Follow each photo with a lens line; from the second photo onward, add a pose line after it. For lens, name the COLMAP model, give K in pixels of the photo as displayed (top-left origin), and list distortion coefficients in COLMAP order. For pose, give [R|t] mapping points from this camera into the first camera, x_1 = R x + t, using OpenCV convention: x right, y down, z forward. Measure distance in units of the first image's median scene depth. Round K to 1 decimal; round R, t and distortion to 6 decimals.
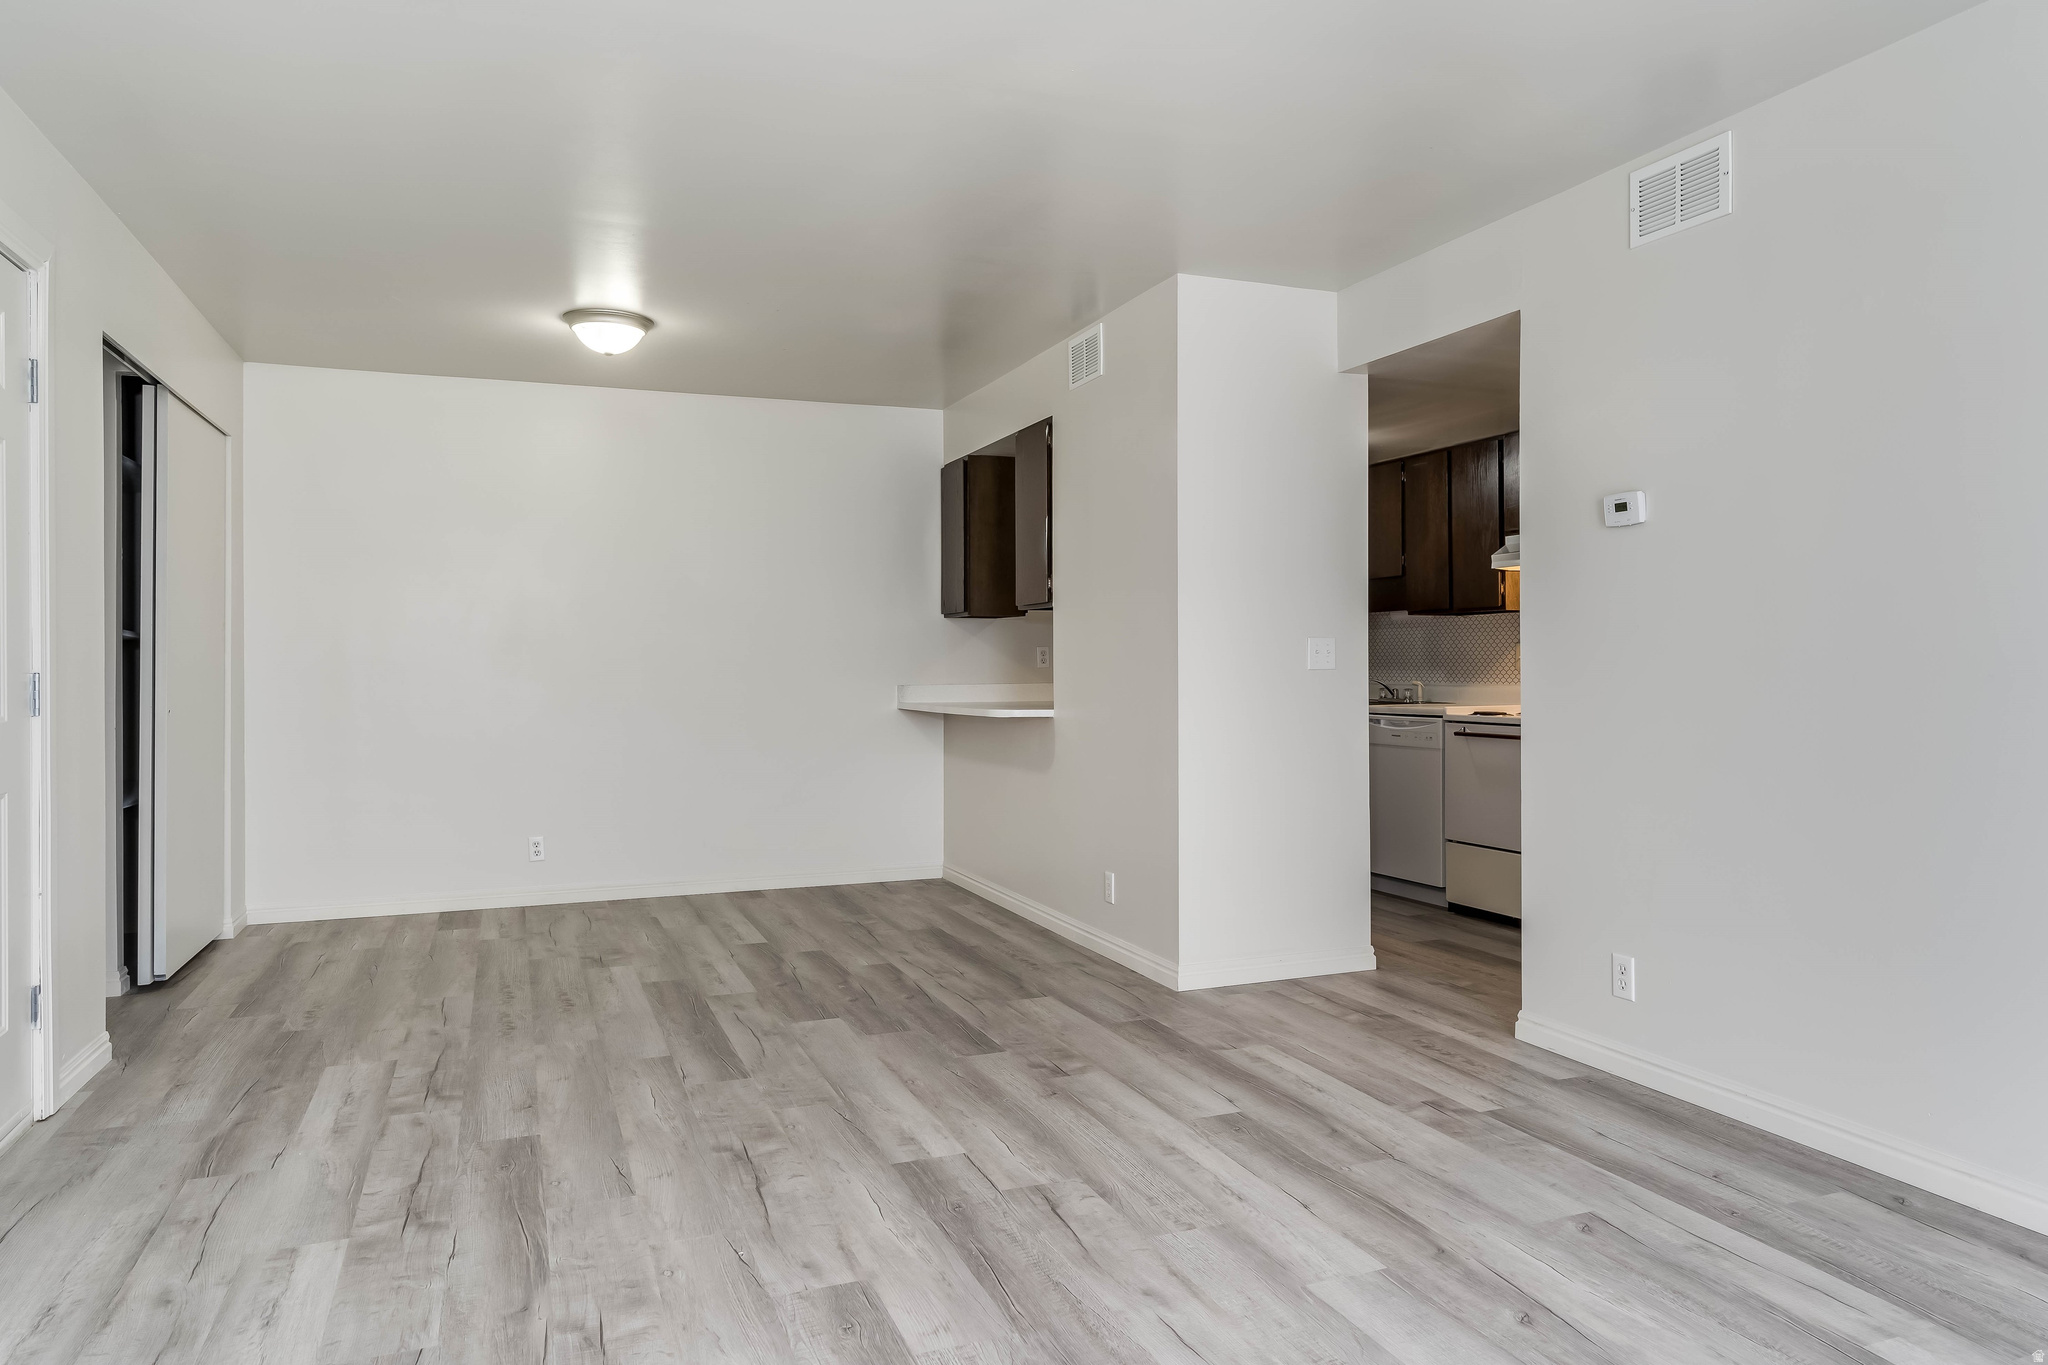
lens RADIAL K [[1324.8, 0, 1030.3], [0, 1324.8, 649.3], [0, 0, 1]] dist [-0.001901, 0.006934]
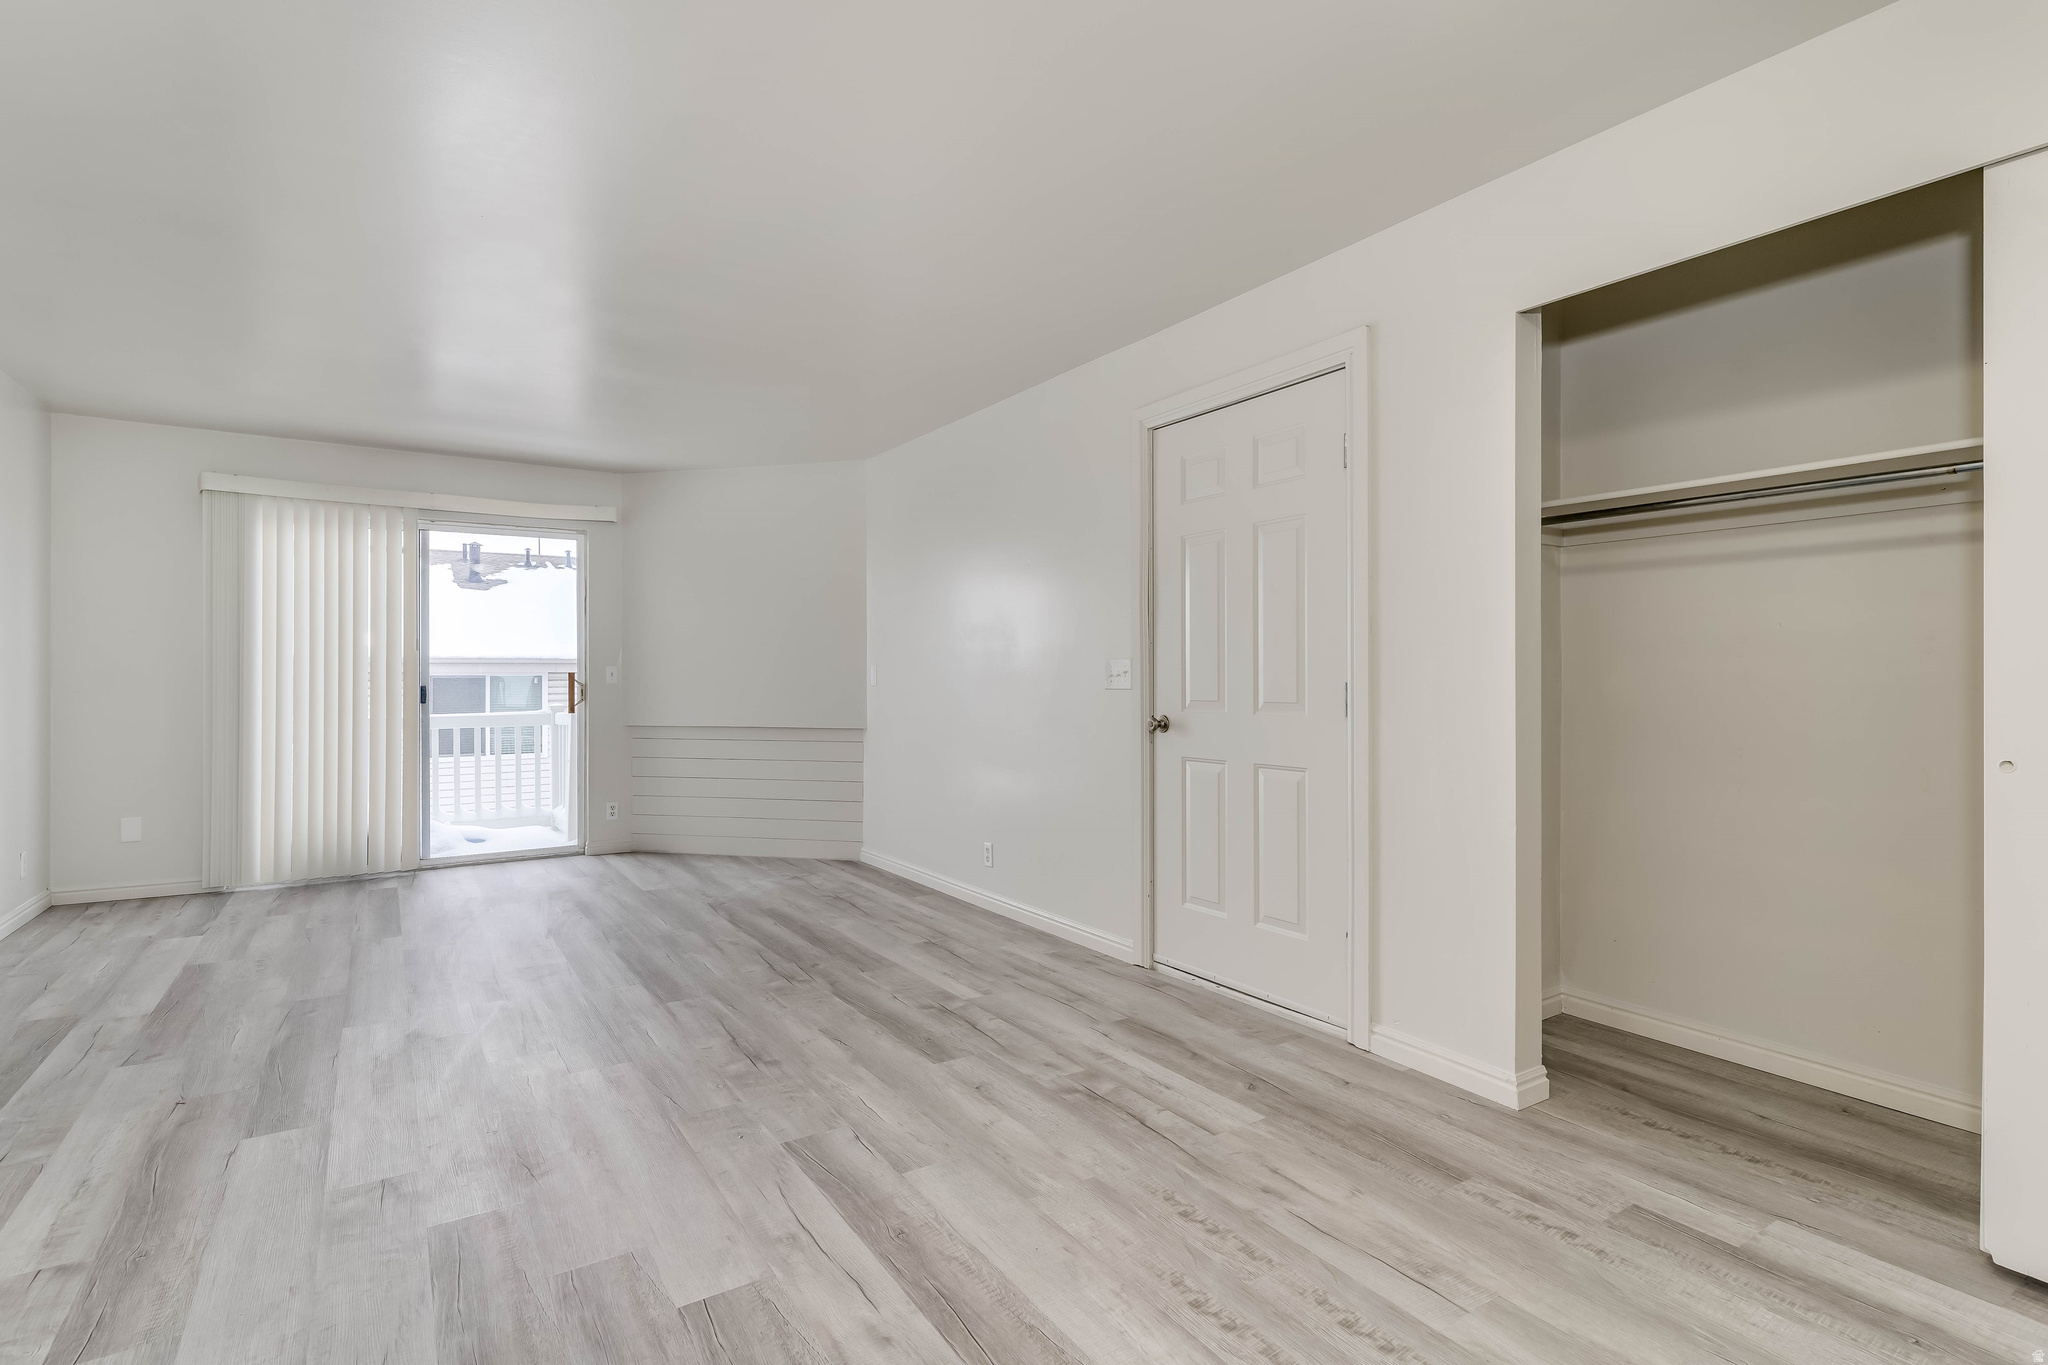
lens RADIAL K [[987.4, 0, 1026.5], [0, 987.4, 673.8], [0, 0, 1]] dist [0.005173, -0.001841]
pose [[-0.979806, 0.003993, -0.199910, -0.246227], [0.006430, 0.999913, -0.011547, 0.016529], [0.199846, -0.012599, -0.979746, 1.723669]]
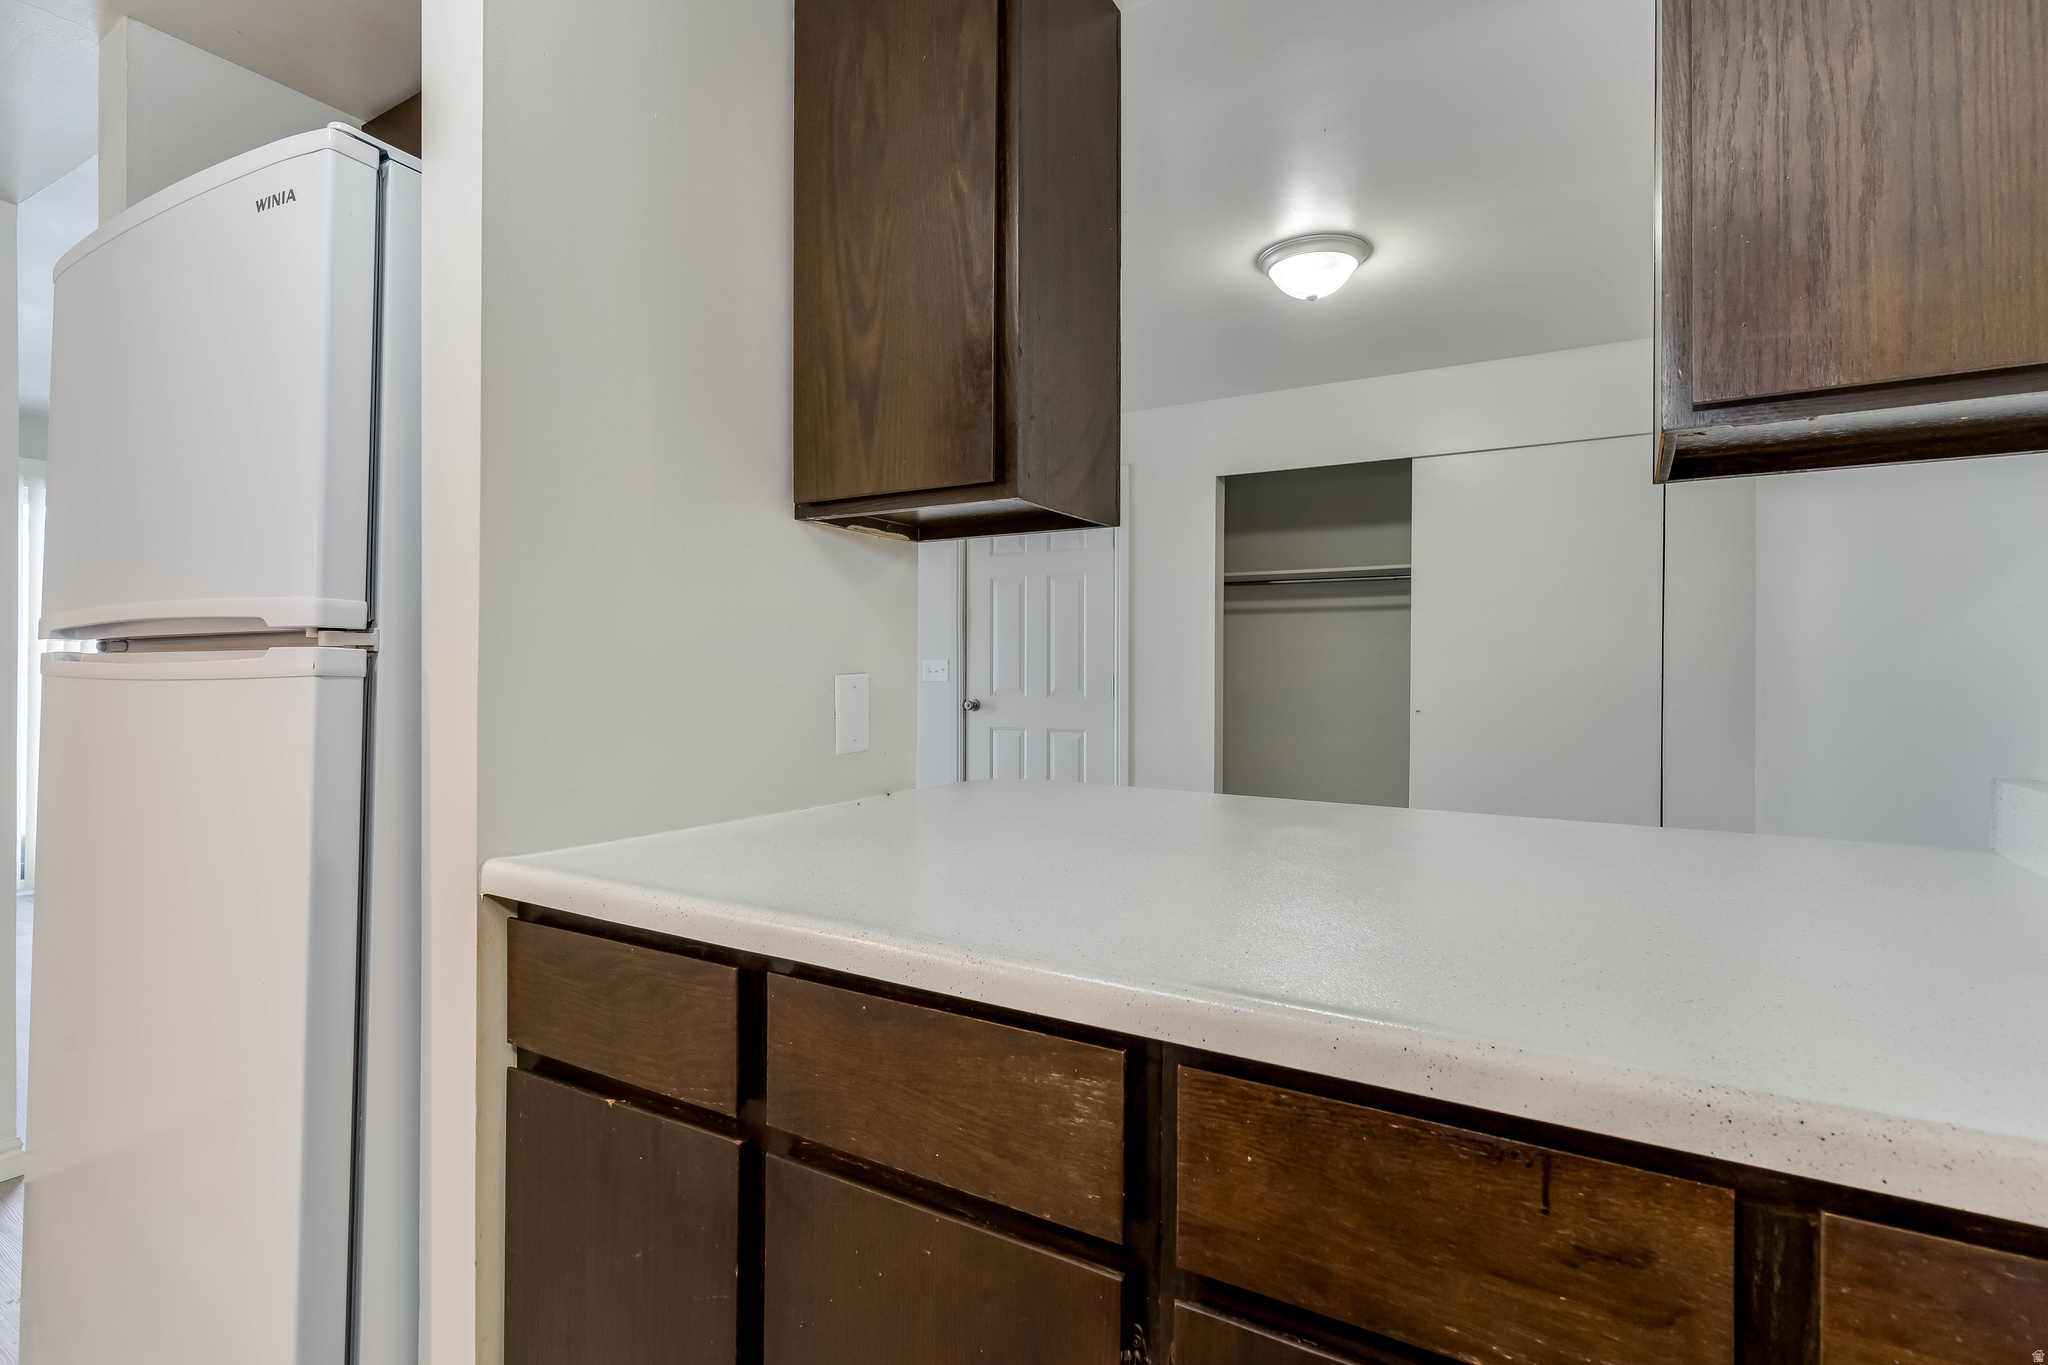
lens RADIAL K [[987.4, 0, 1028.0], [0, 987.4, 674.6], [0, 0, 1]] dist [0.005173, -0.001841]
pose [[-0.791811, 0.001958, -0.610763, 0.288497], [0.004665, 0.999985, -0.002841, 0.015076], [0.610749, -0.005099, -0.791808, 1.999536]]
